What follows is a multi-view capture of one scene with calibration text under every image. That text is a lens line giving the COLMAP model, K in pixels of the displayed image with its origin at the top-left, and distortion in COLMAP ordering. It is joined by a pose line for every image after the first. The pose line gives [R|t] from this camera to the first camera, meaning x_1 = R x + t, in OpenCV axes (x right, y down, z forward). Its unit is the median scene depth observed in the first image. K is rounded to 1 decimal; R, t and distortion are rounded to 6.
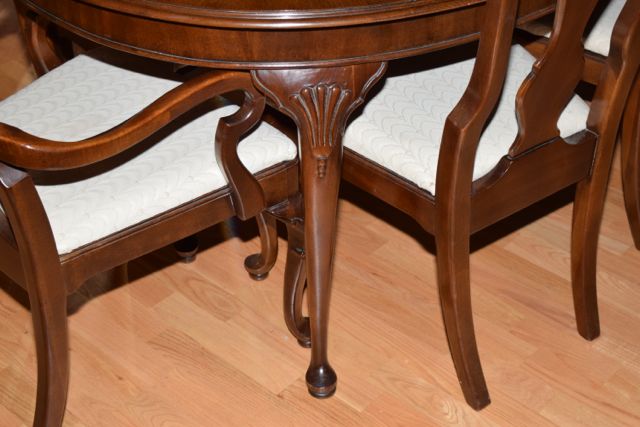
lens RADIAL K [[1143.1, 0, 295.5], [0, 1143.1, 203.2], [0, 0, 1]] dist [-0.000655, 0.000000]
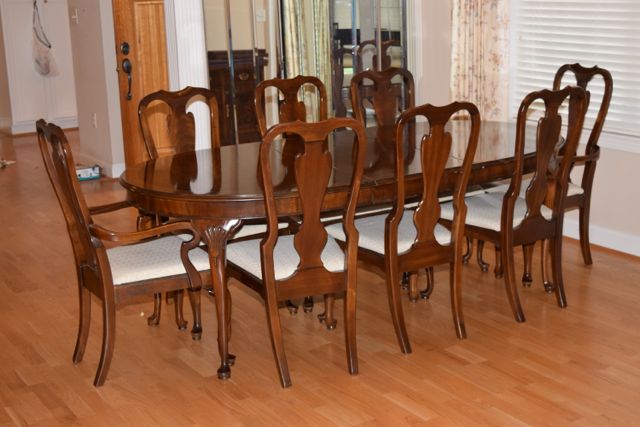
lens RADIAL K [[1040.9, 0, 317.9], [0, 1040.9, 208.5], [0, 0, 1]] dist [0.012592, 0.000000]
pose [[0.959325, 0.036892, -0.279882, 0.855089], [-0.142236, 0.919555, -0.366317, 0.652328], [0.243853, 0.391226, 0.887400, -1.022550]]
